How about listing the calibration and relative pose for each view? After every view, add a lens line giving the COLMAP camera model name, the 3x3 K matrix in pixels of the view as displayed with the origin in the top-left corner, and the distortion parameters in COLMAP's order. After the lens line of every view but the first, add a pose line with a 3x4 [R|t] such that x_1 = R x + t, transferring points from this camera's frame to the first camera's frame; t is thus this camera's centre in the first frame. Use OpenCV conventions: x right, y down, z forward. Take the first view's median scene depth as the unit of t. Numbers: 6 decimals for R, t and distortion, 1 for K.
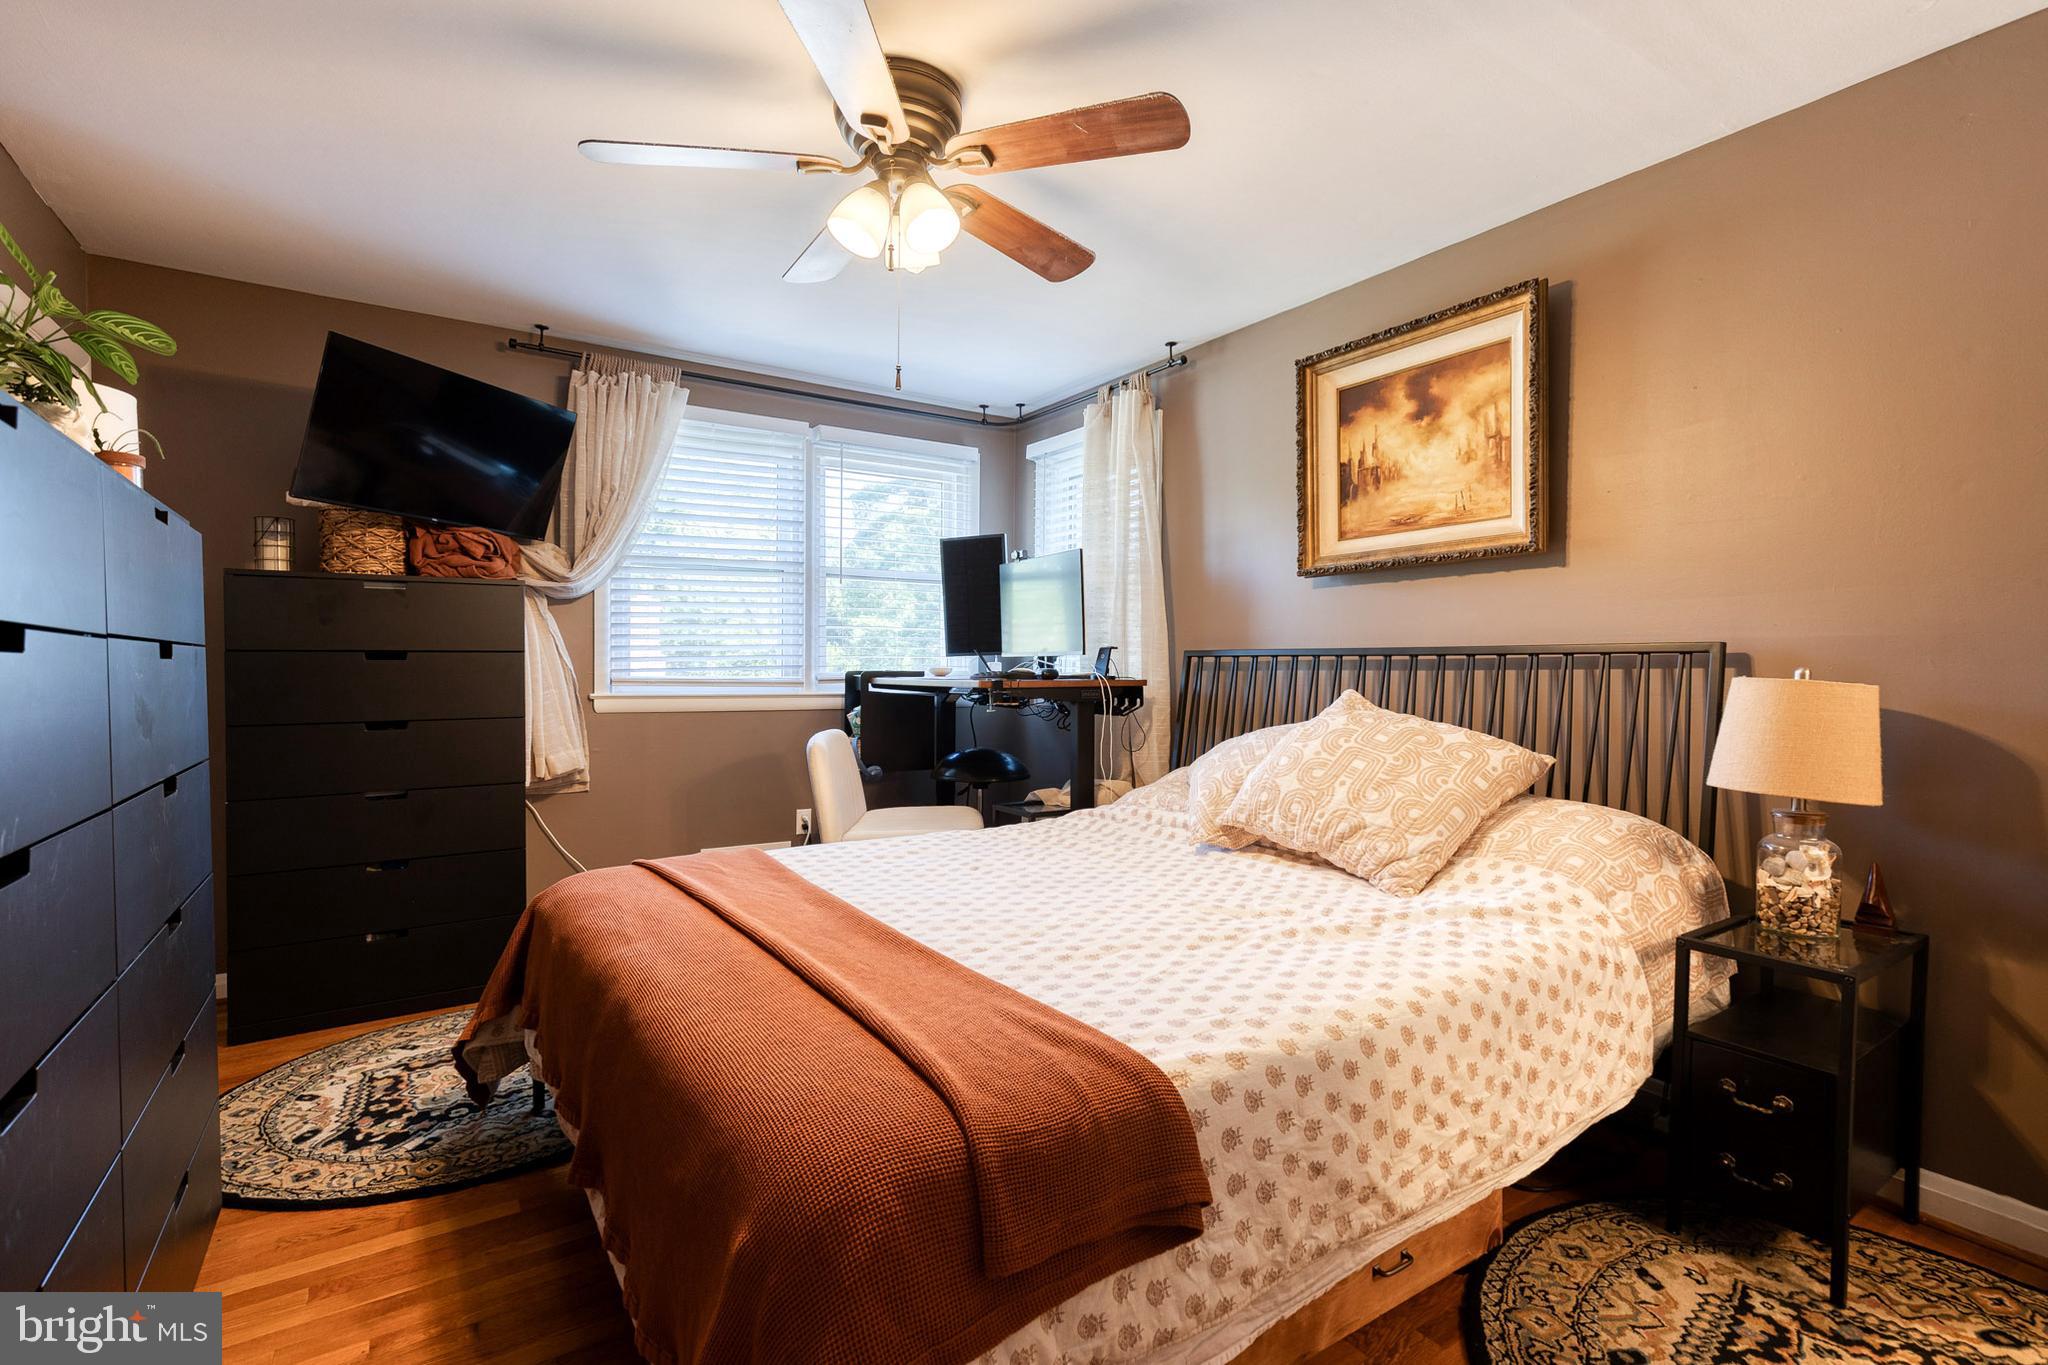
lens RADIAL K [[929.8, 0, 1029.6], [0, 929.8, 667.9], [0, 0, 1]] dist [-0.000580, -0.000773]
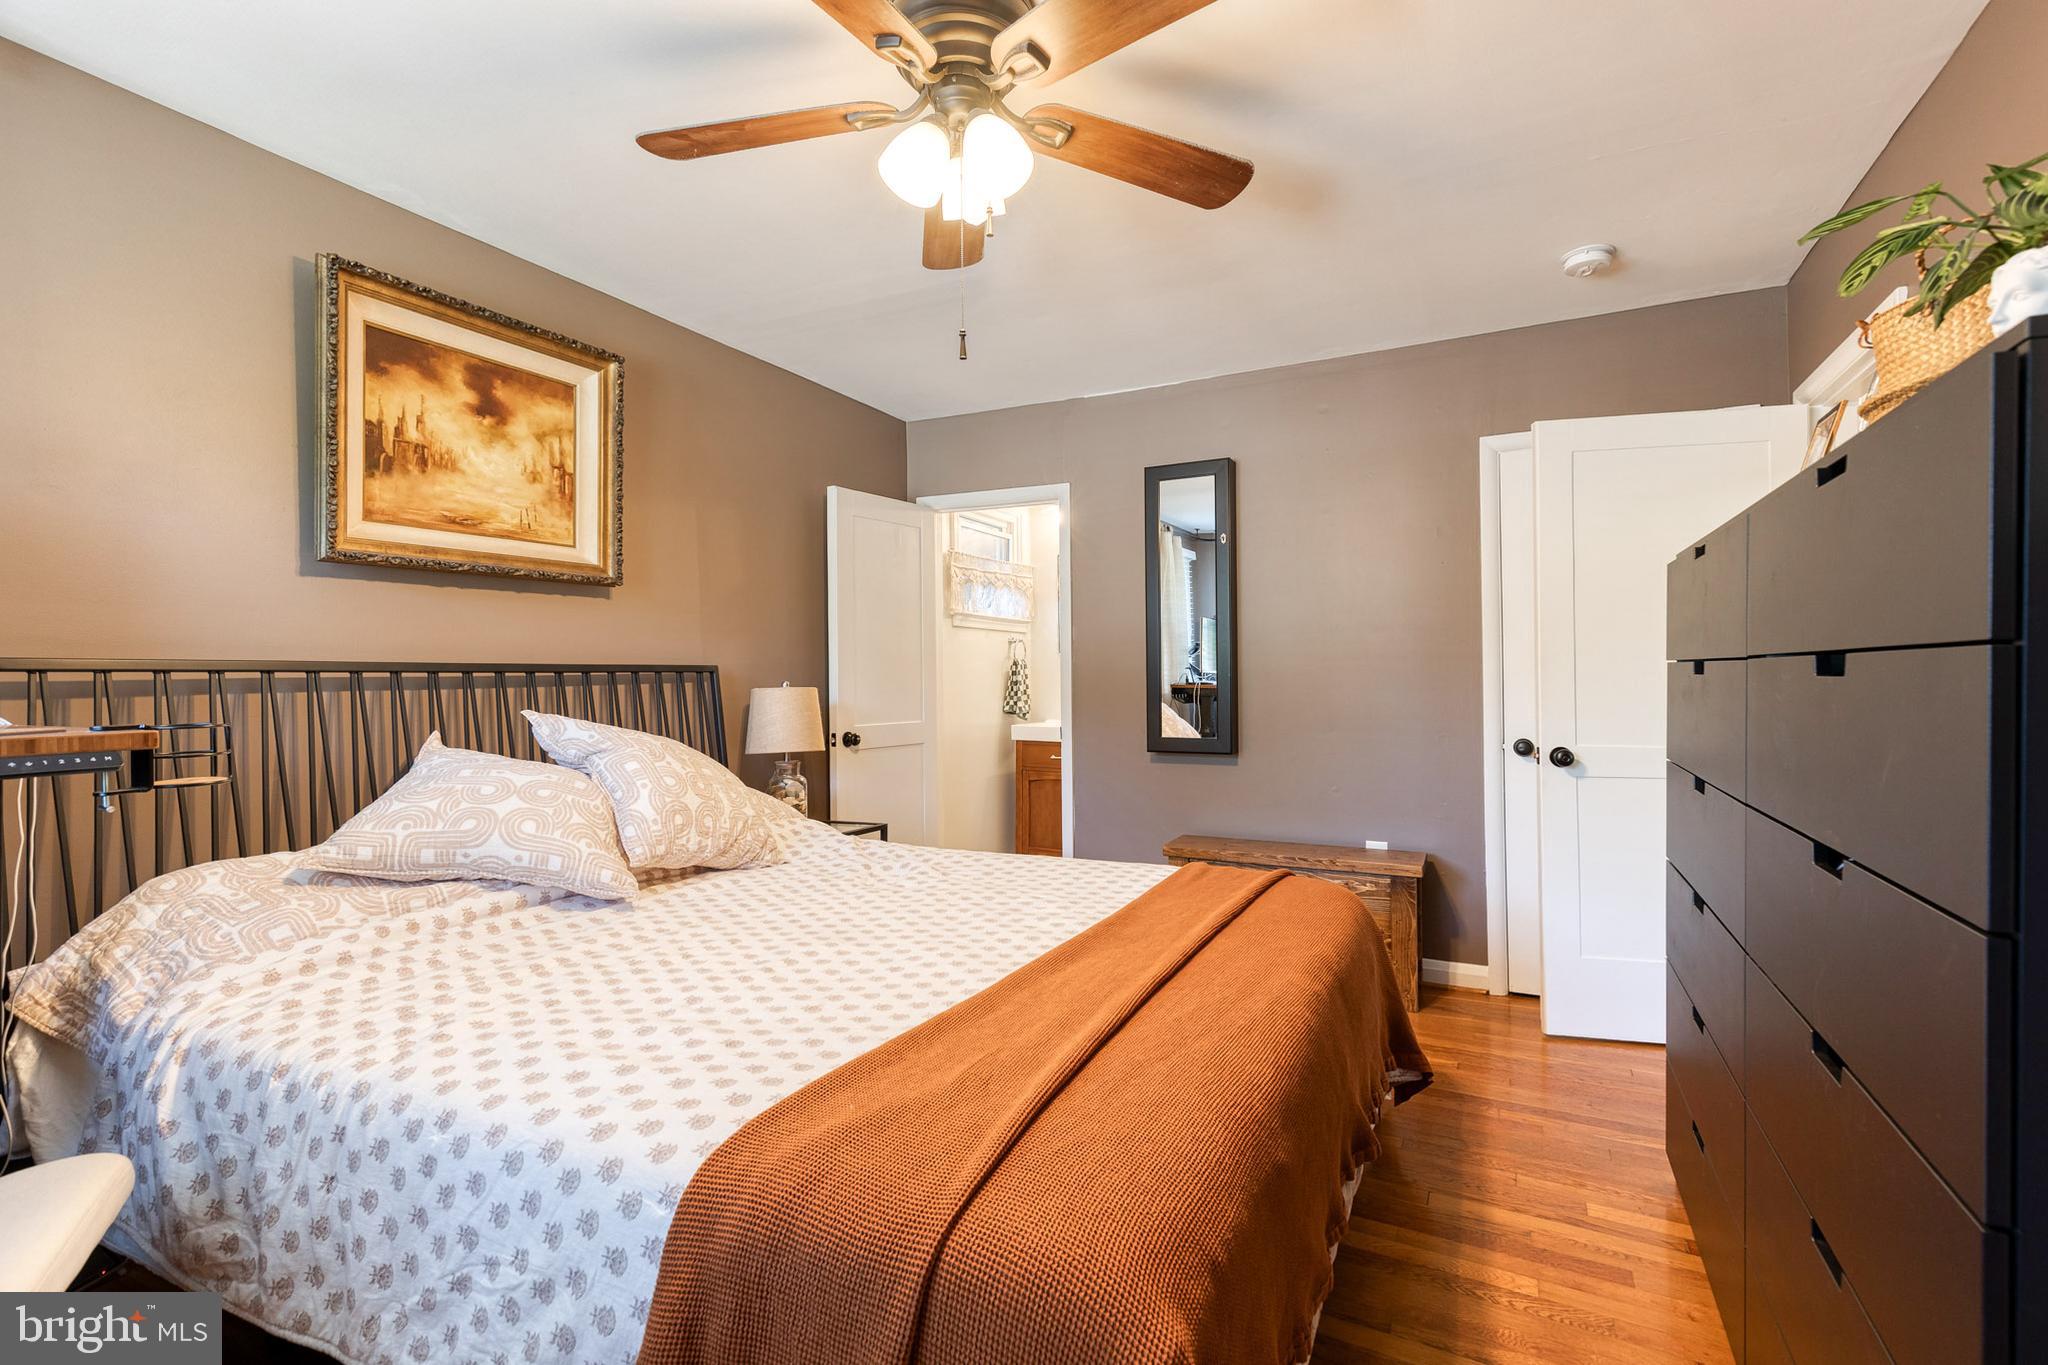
lens RADIAL K [[929.8, 0, 1029.6], [0, 929.8, 667.9], [0, 0, 1]] dist [-0.000580, -0.000773]
pose [[-0.481084, 0.009272, 0.876626, -0.648881], [0.008558, 0.999946, -0.005880, -0.007602], [-0.876633, 0.004673, -0.481137, 0.971868]]
